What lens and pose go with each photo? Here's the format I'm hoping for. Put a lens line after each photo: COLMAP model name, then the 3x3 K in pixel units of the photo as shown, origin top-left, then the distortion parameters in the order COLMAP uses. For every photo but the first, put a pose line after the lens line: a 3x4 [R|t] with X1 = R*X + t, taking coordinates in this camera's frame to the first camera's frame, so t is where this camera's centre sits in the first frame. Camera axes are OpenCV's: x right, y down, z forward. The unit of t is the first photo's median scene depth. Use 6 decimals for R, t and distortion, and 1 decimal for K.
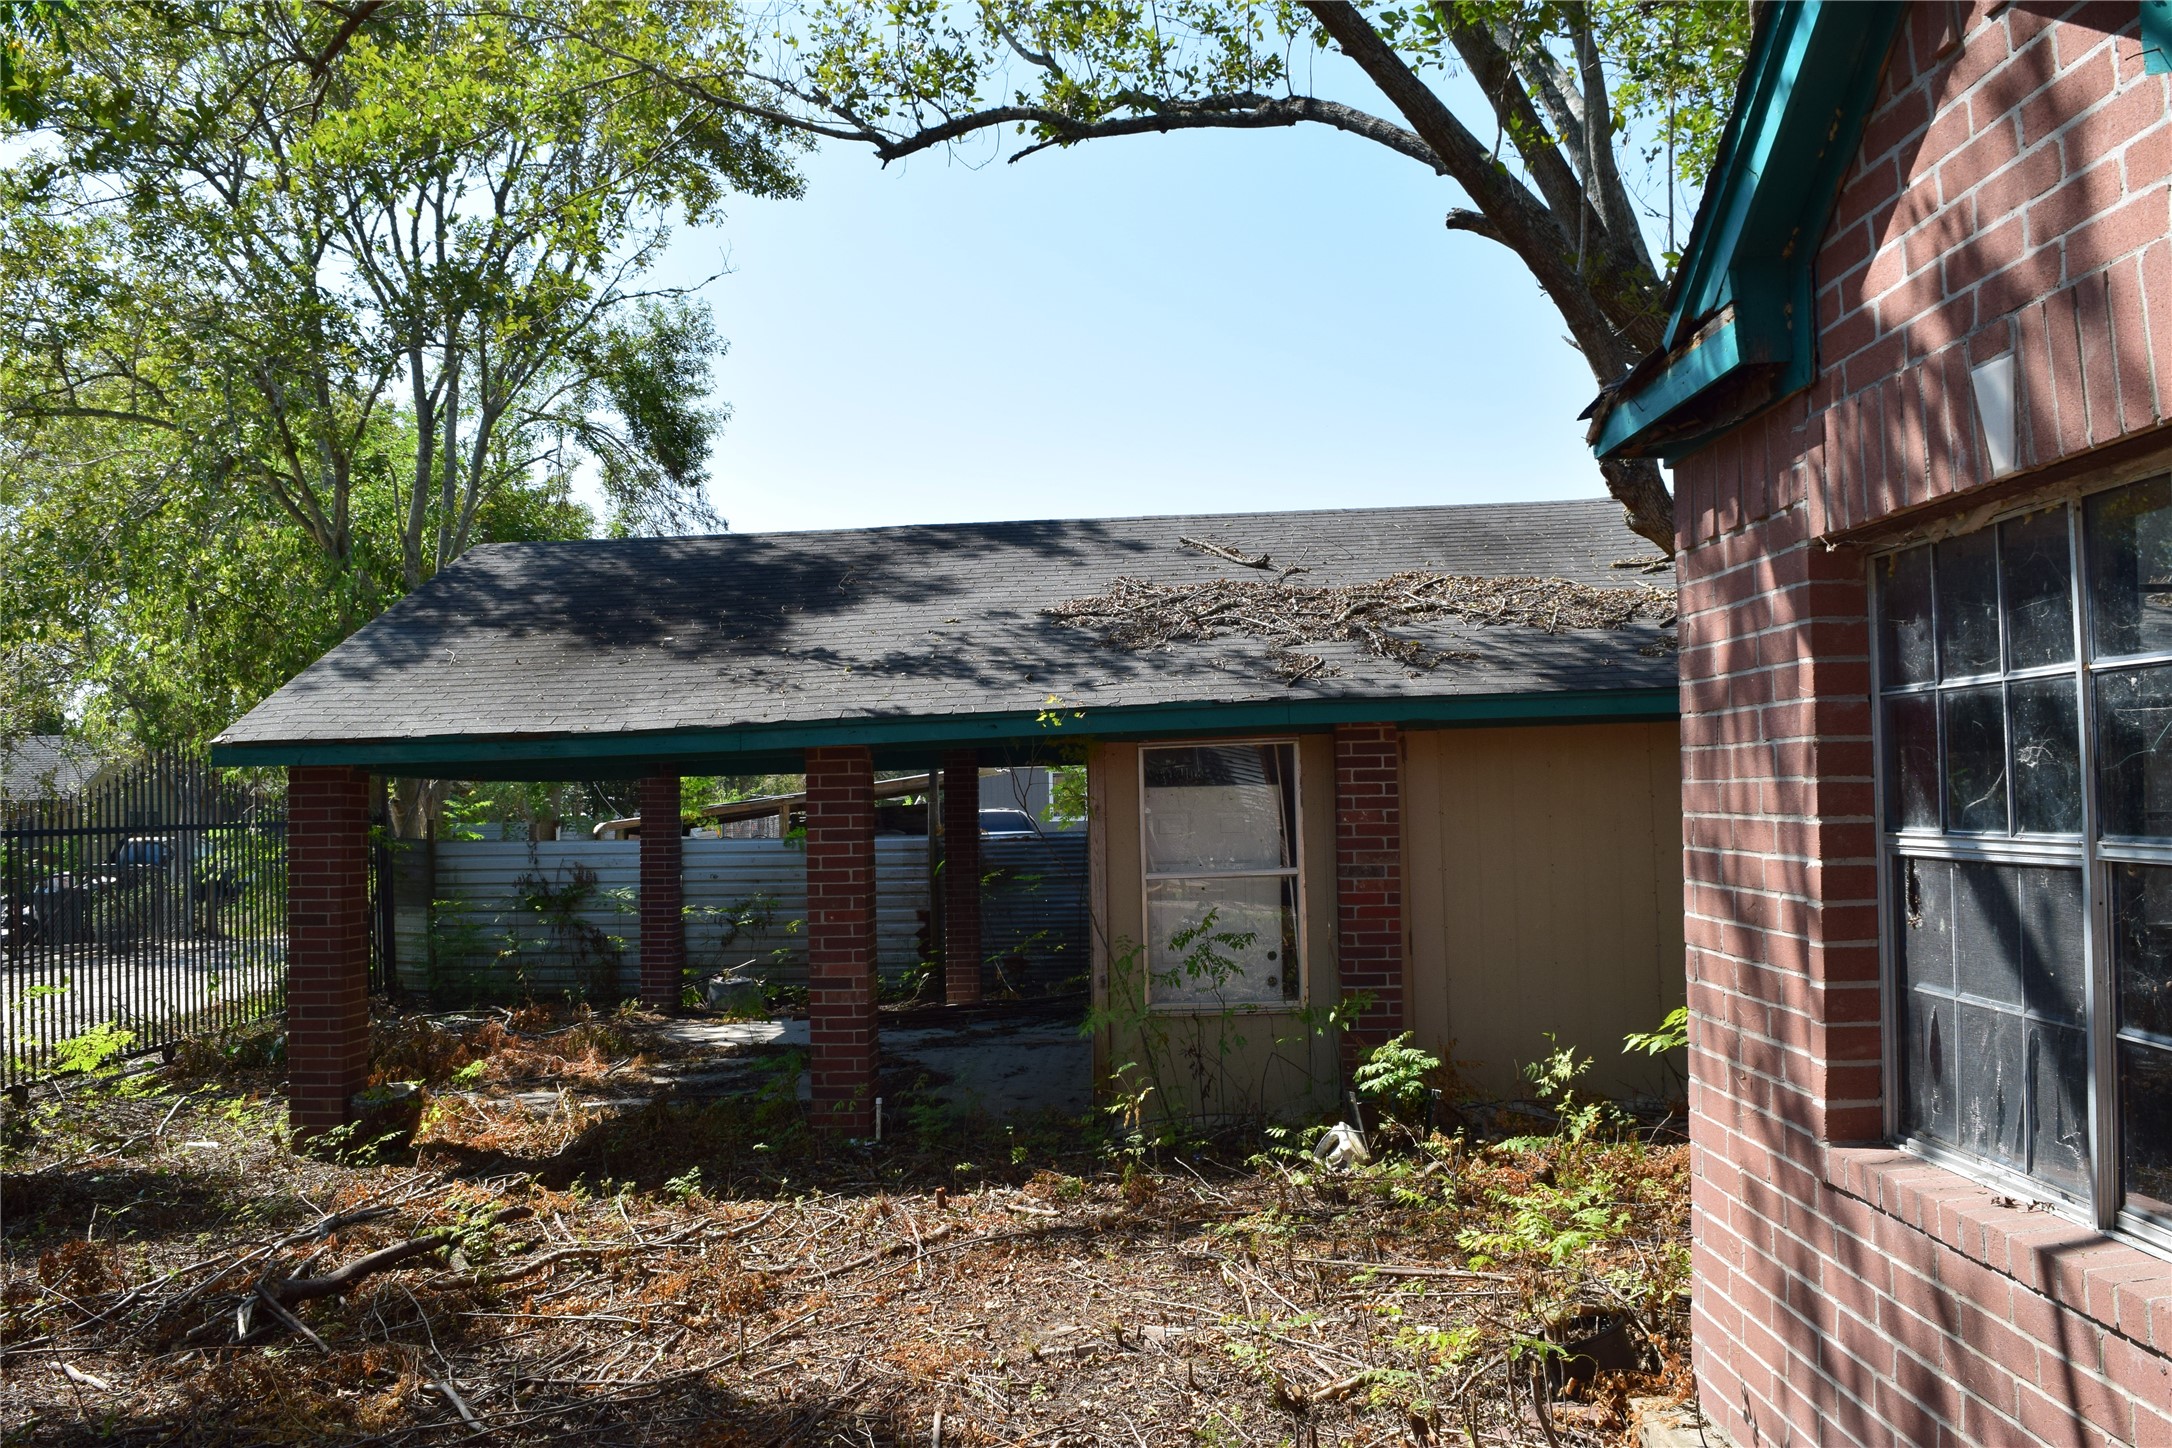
lens RADIAL K [[1693.9, 0, 1070.6], [0, 1693.9, 725.5], [0, 0, 1]] dist [-0.103295, 0.027315]
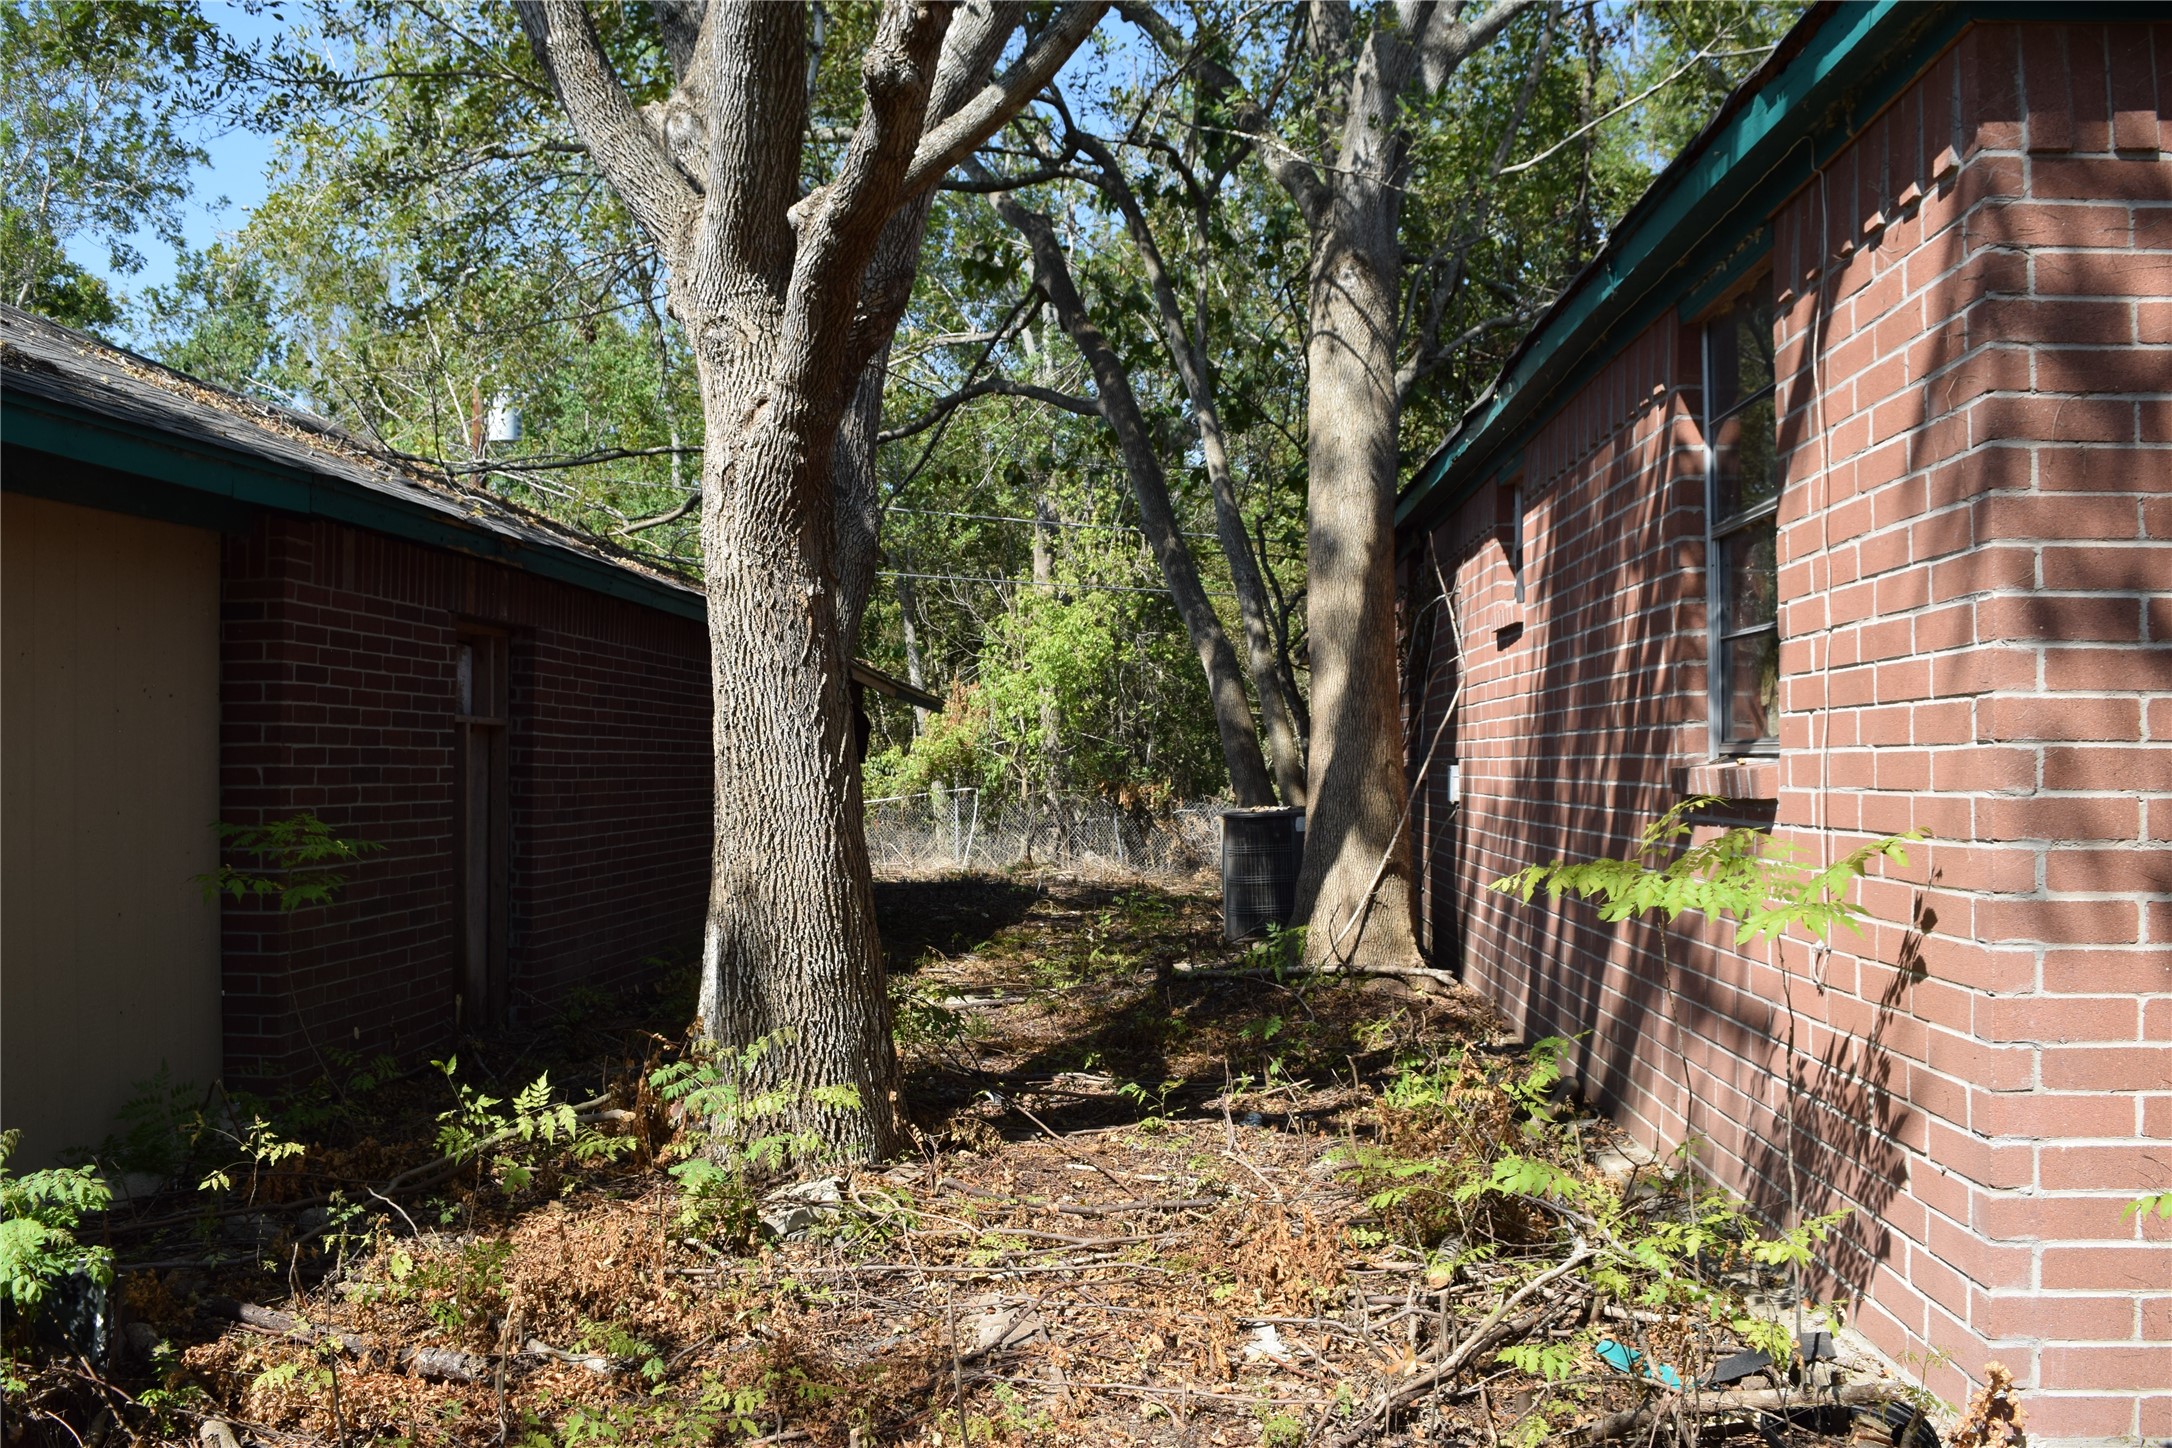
lens RADIAL K [[1693.9, 0, 1076.4], [0, 1693.9, 737.2], [0, 0, 1]] dist [-0.103295, 0.027315]
pose [[0.096351, 0.032739, 0.994809, -0.131867], [-0.045725, 0.998549, -0.028434, 0.076093], [-0.994297, -0.042748, 0.097709, 0.612873]]
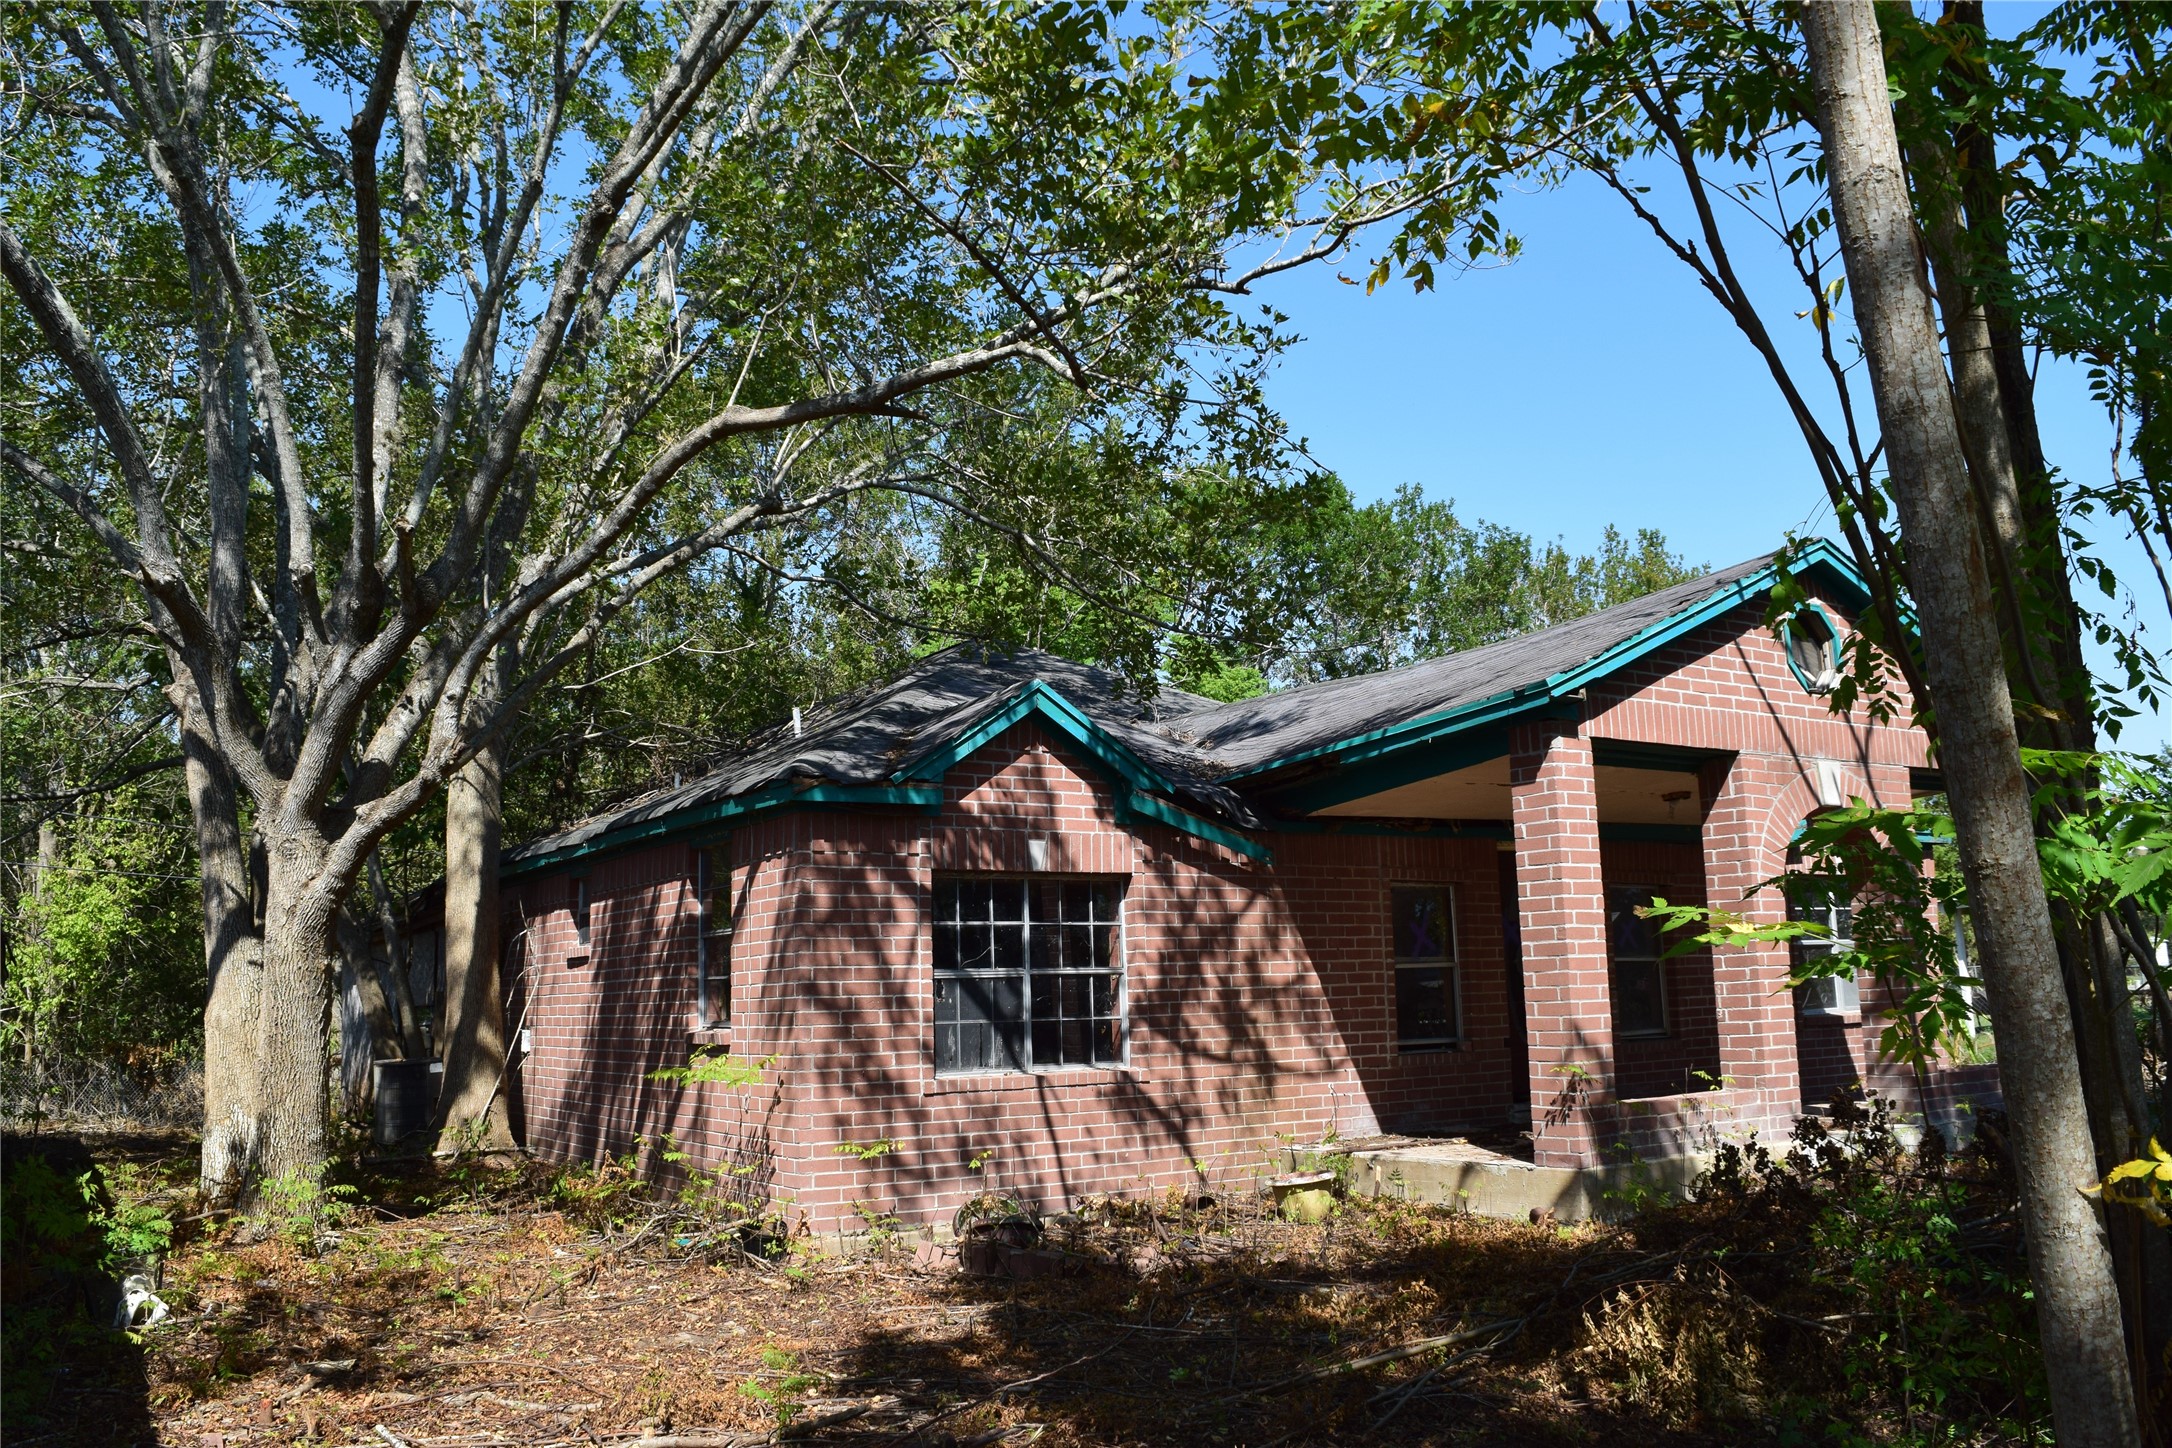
lens RADIAL K [[1693.9, 0, 1106.2], [0, 1693.9, 724.8], [0, 0, 1]] dist [-0.103295, 0.027315]
pose [[-0.534608, 0.167123, 0.828411, -0.835376], [0.001193, 0.980400, -0.197015, 0.083926], [-0.845099, -0.104337, -0.524329, 0.890059]]
